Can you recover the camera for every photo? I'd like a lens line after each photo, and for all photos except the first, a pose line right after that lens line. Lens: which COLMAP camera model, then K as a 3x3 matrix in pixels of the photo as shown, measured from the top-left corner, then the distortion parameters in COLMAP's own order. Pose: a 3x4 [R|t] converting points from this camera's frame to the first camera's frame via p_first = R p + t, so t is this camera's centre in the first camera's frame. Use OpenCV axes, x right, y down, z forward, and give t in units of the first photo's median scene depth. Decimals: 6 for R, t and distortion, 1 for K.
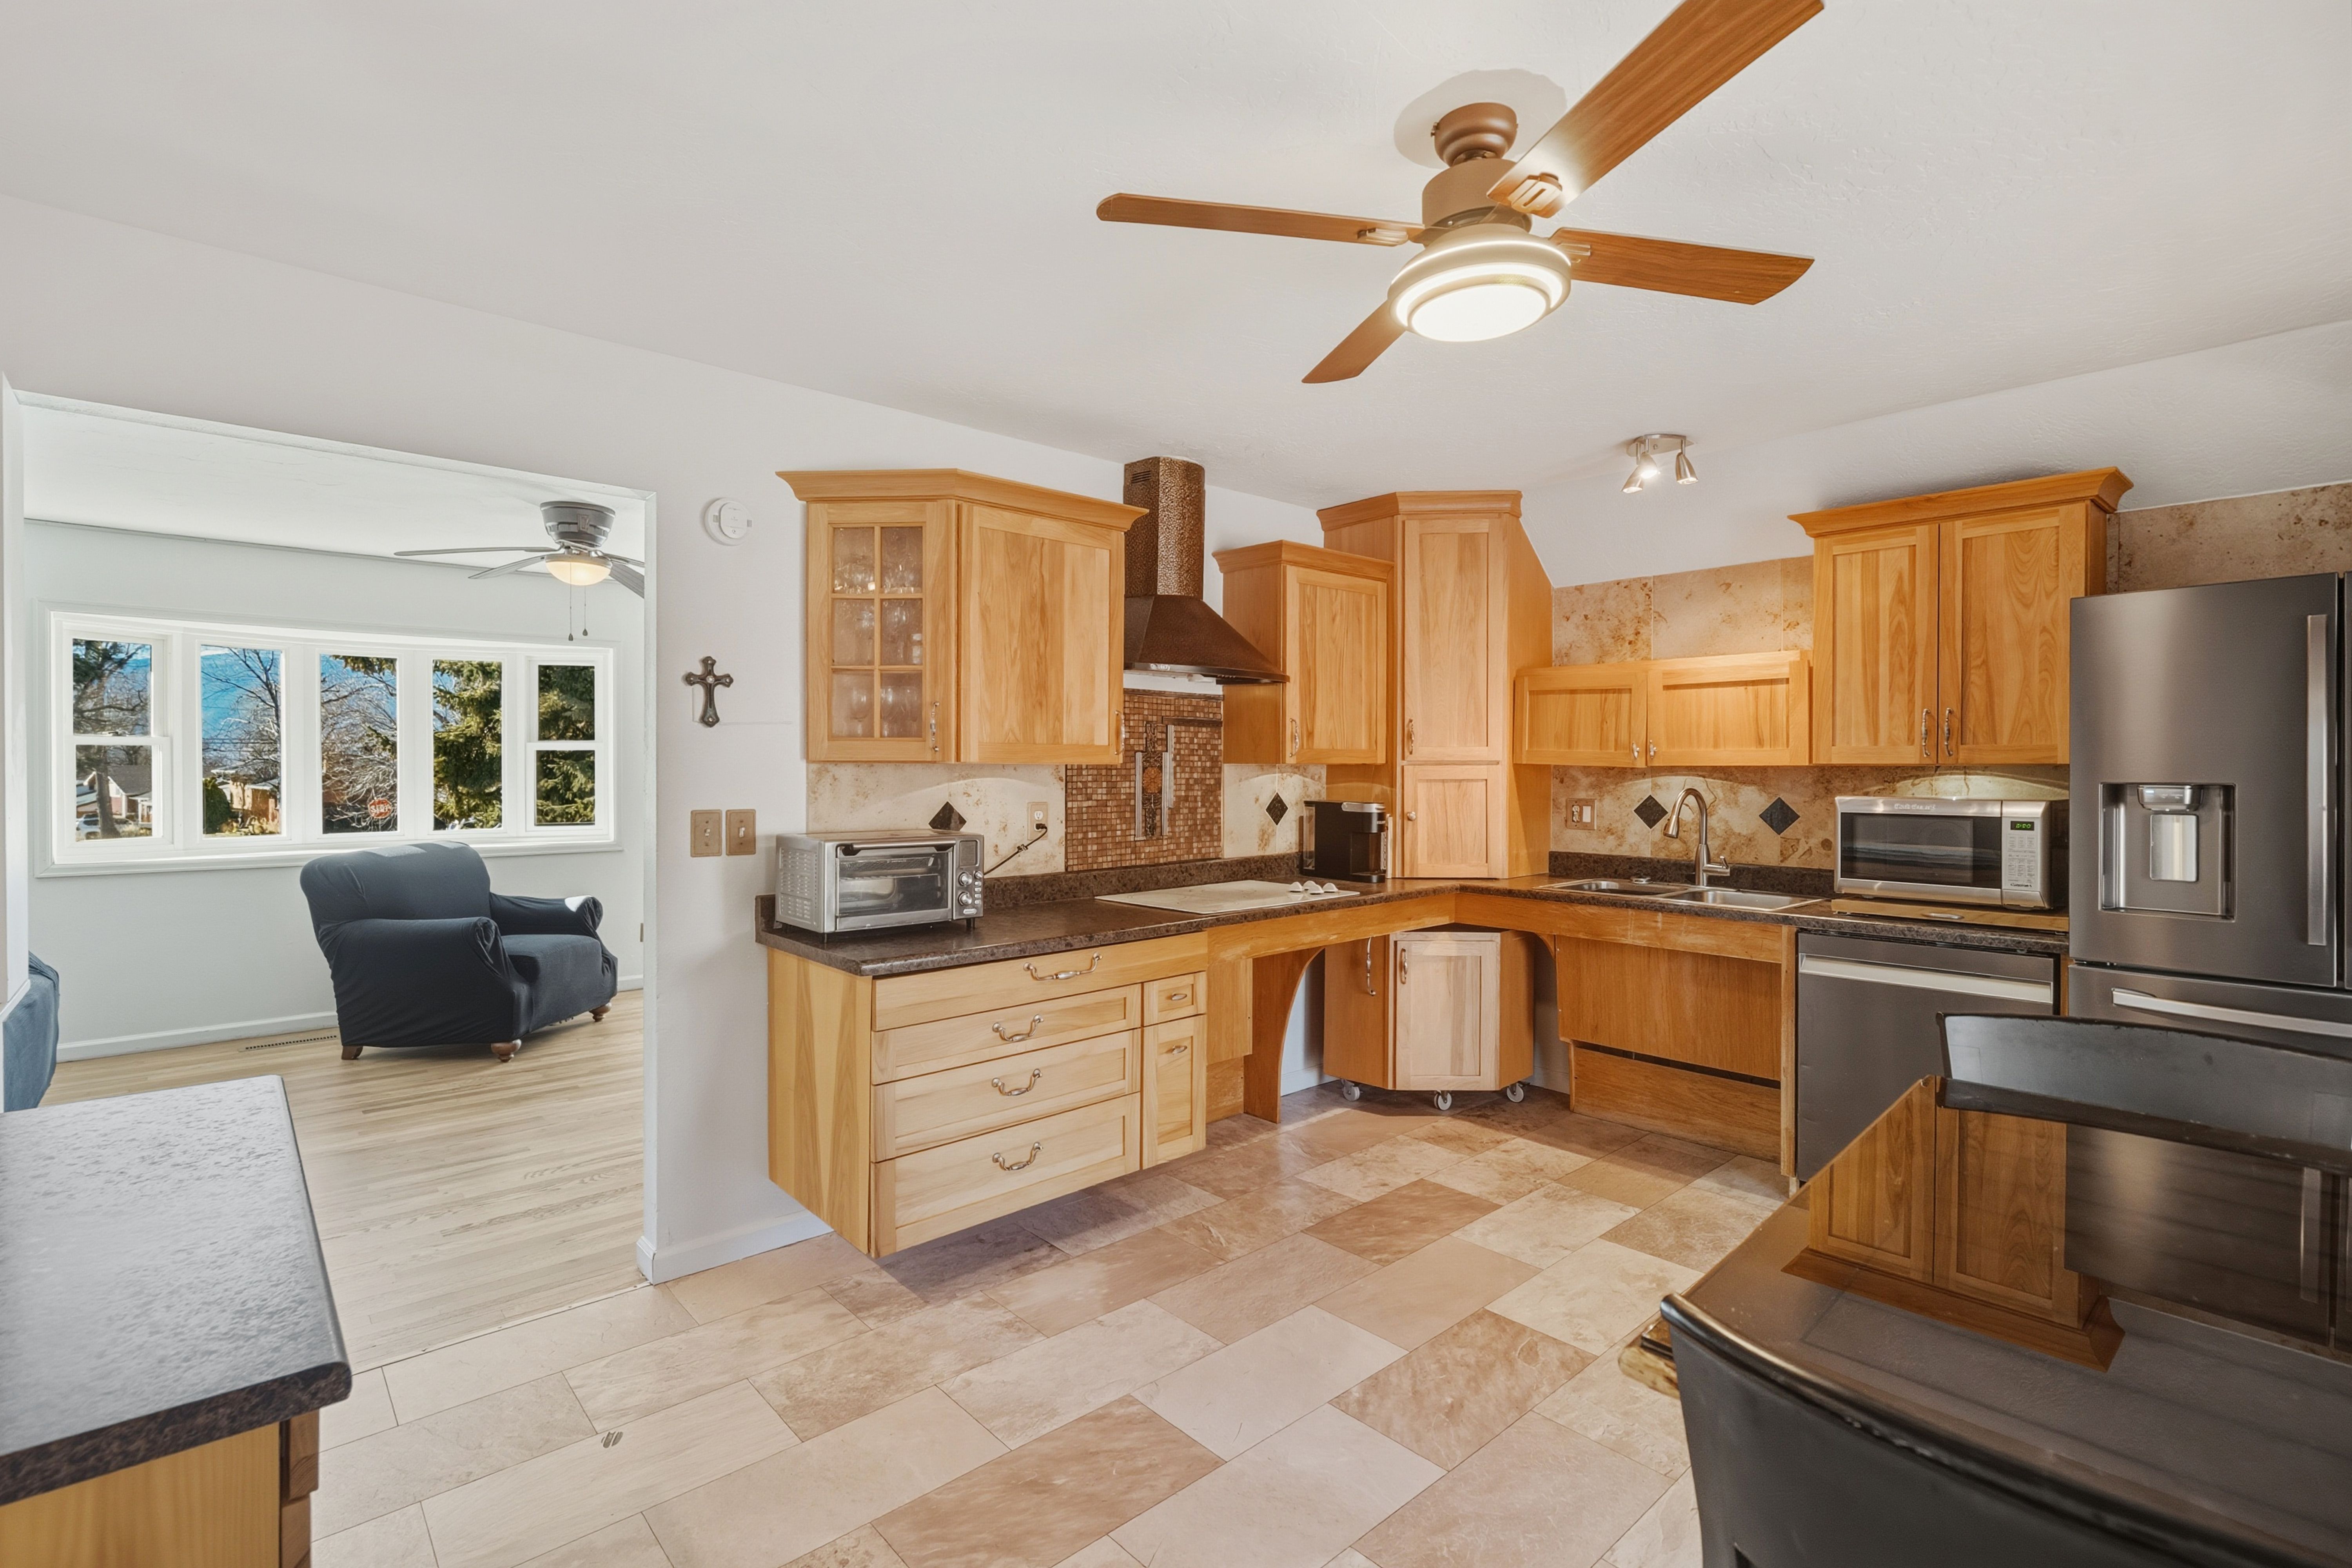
lens RADIAL K [[1066.6, 0, 1135.9], [0, 1066.6, 769.6], [0, 0, 1]] dist [-0.021917, 0.009795]
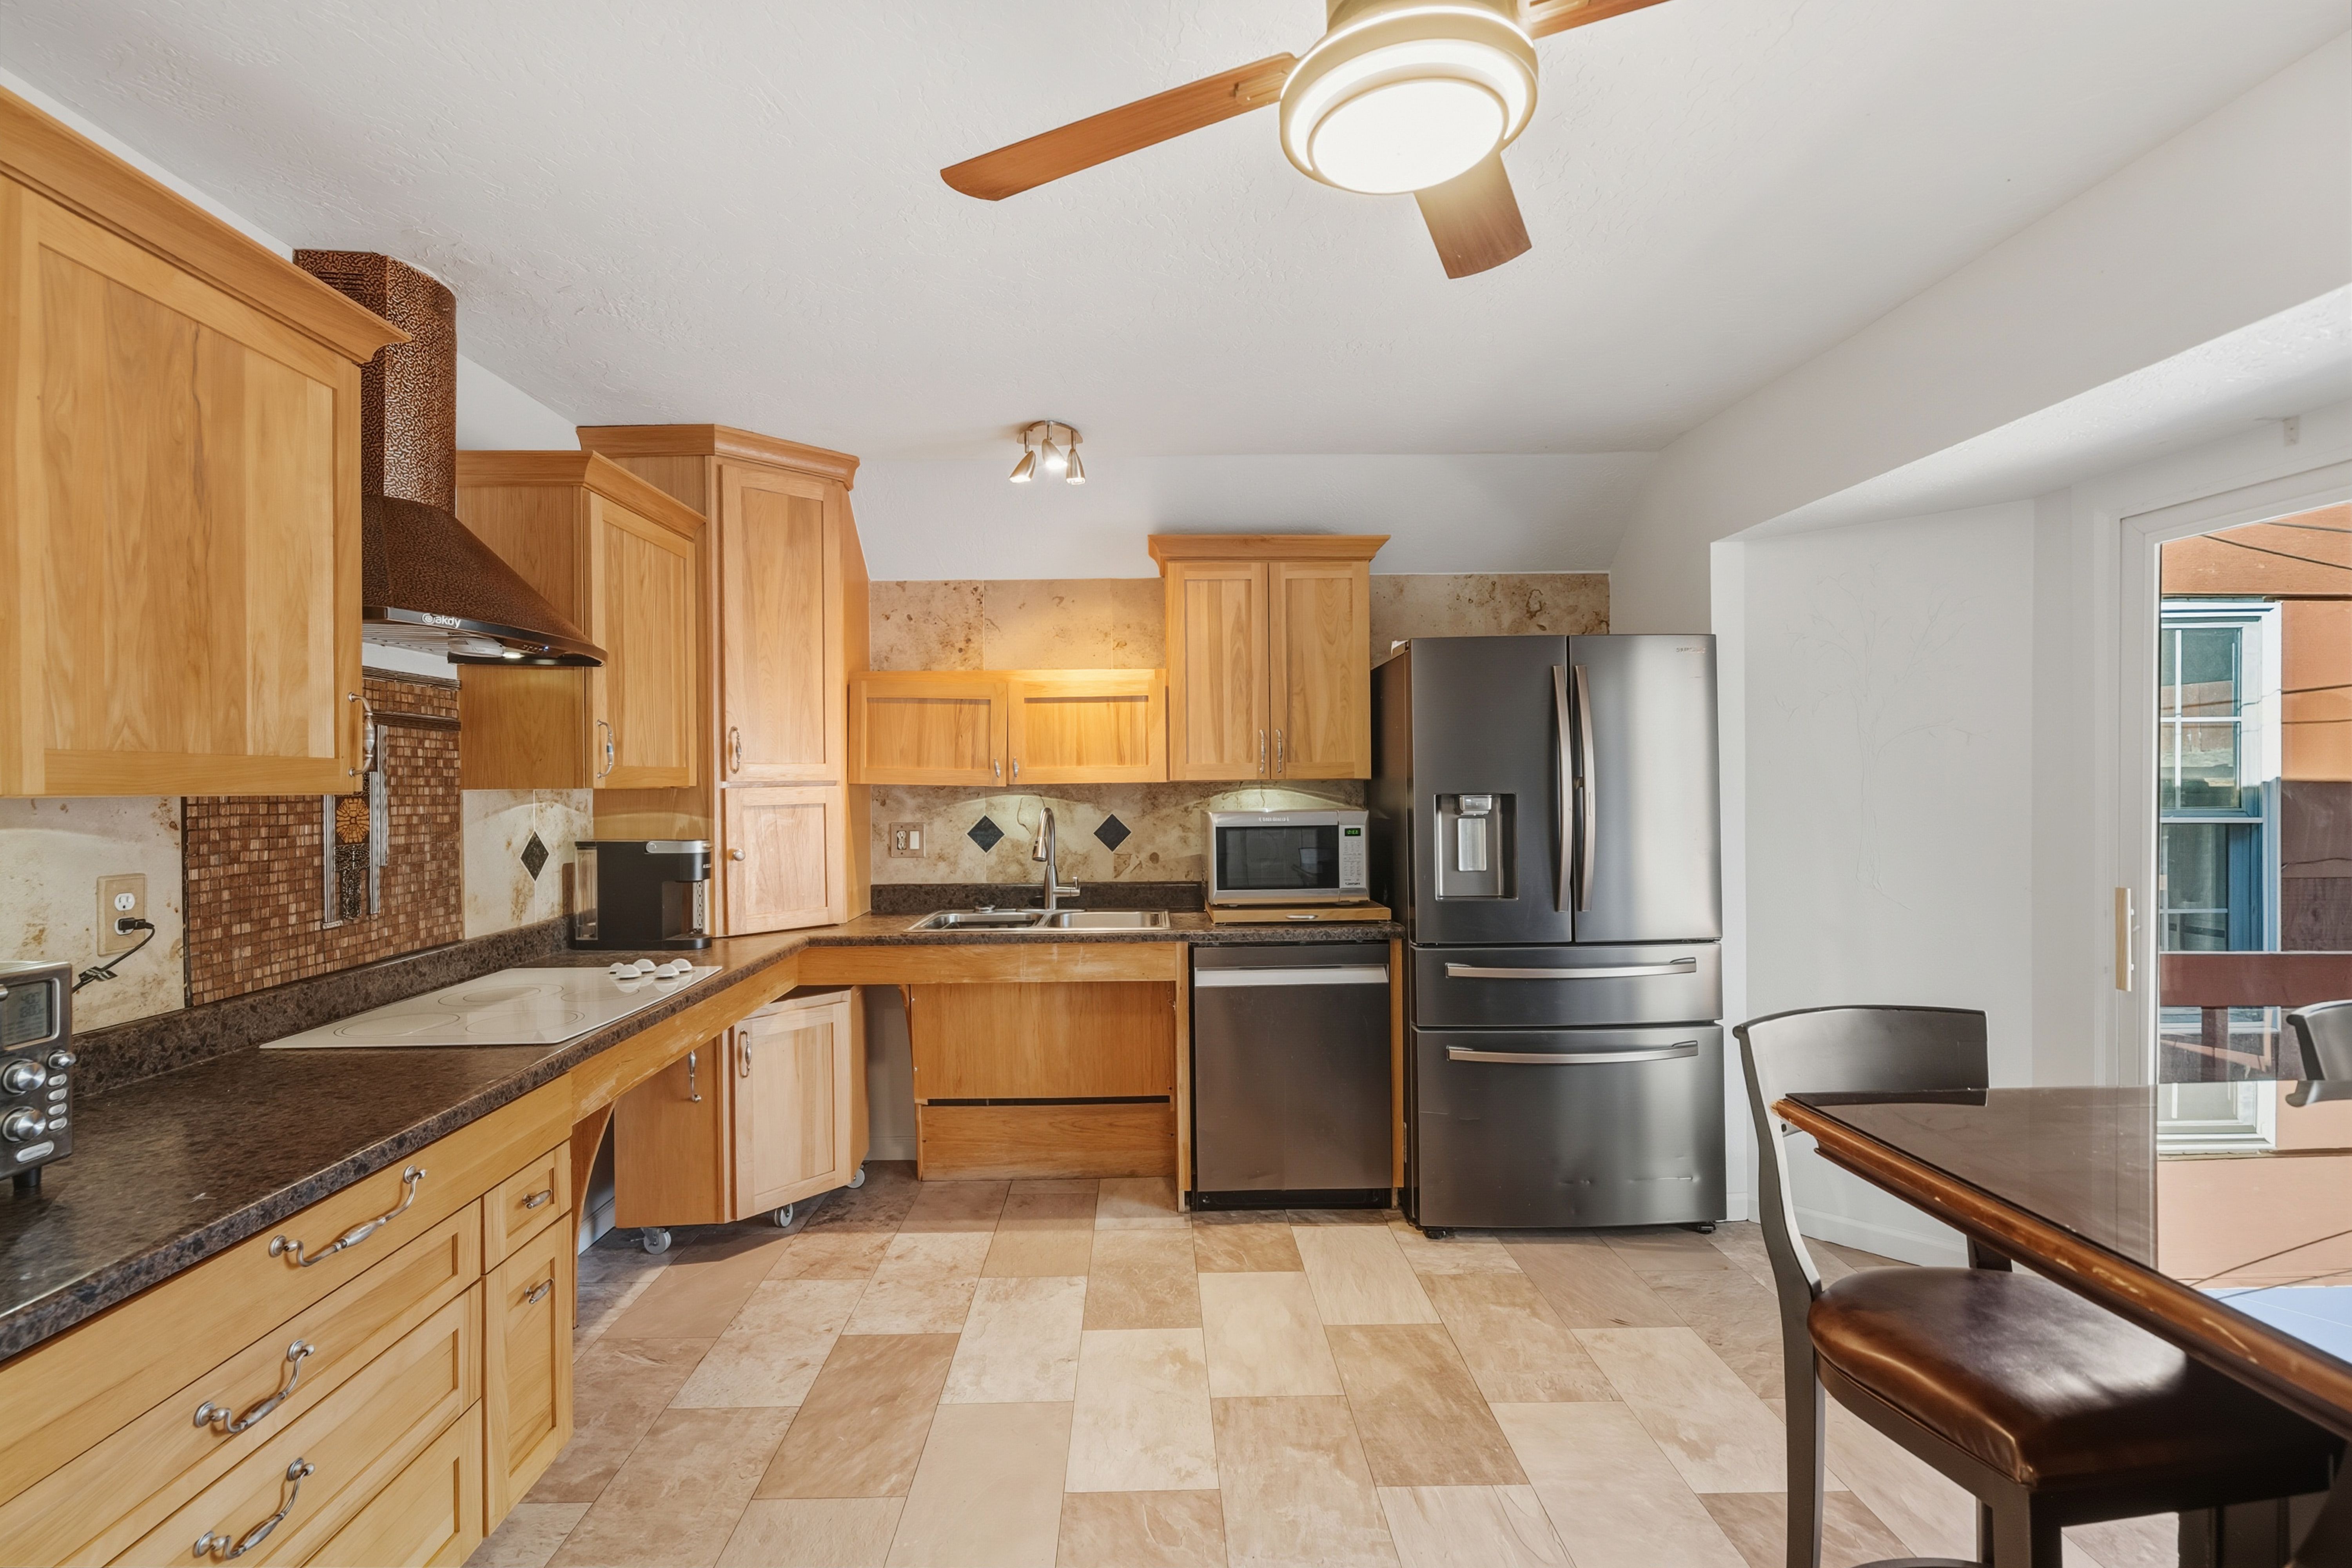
lens RADIAL K [[1075.5, 0, 1176.0], [0, 1075.5, 784.0], [0, 0, 1]] dist [-0.010163, 0.000037]
pose [[0.642219, -0.011807, 0.766431, -0.141138], [0.015412, 0.999878, 0.002489, -0.004221], [-0.766367, 0.010214, 0.642322, 0.293258]]
